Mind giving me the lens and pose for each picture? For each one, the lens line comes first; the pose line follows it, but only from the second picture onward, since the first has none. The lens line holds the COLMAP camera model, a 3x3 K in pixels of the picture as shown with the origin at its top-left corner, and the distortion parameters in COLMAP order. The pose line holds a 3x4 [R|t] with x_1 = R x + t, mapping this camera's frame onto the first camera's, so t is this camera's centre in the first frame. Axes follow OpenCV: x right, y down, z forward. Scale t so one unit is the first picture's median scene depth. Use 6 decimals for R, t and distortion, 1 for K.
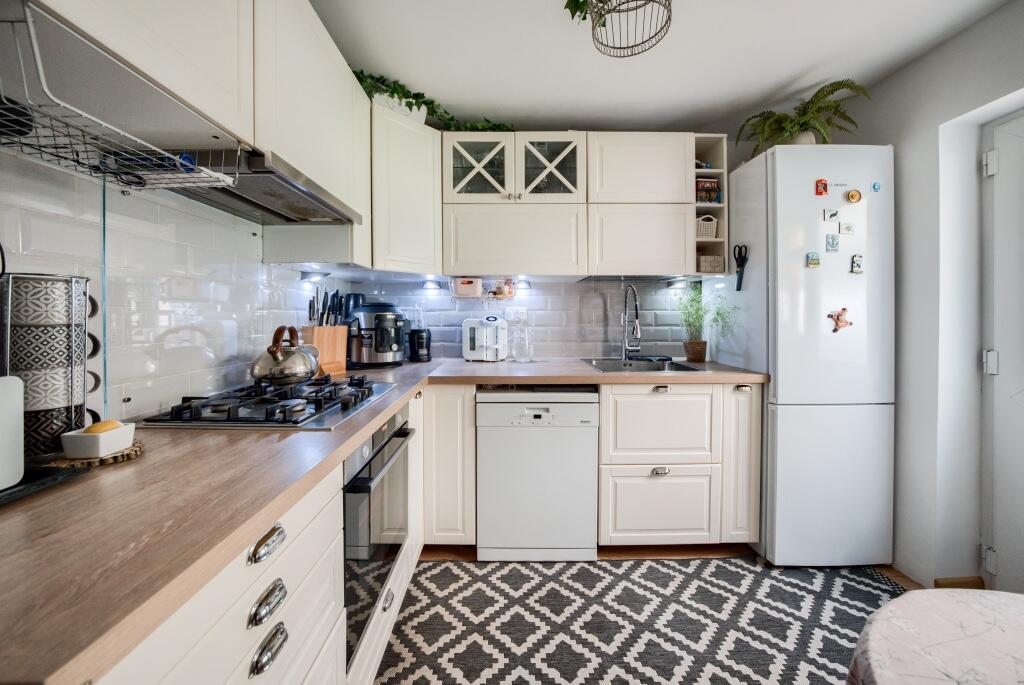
lens RADIAL K [[354.4, 0, 501.9], [0, 354.4, 316.8], [0, 0, 1]] dist [-0.011247, -0.000013]
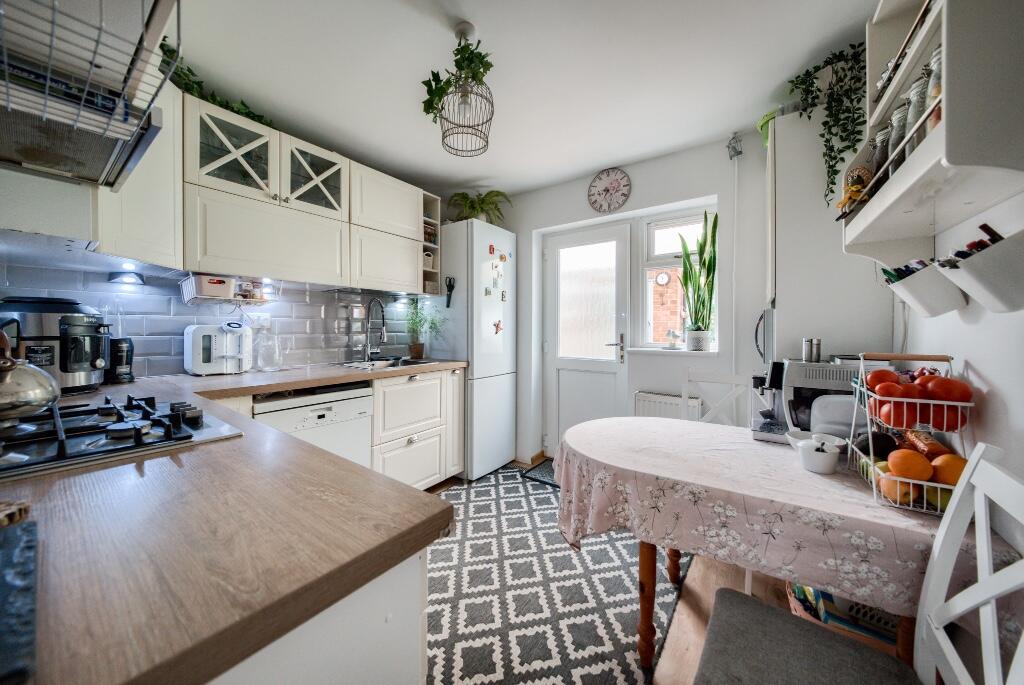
lens RADIAL K [[354.4, 0, 489.6], [0, 354.4, 326.8], [0, 0, 1]] dist [-0.011247, -0.000013]
pose [[0.611872, 0.007203, 0.790924, -0.393524], [-0.001506, 0.999967, -0.007942, 0.018895], [-0.790955, 0.003668, 0.611863, -0.043552]]
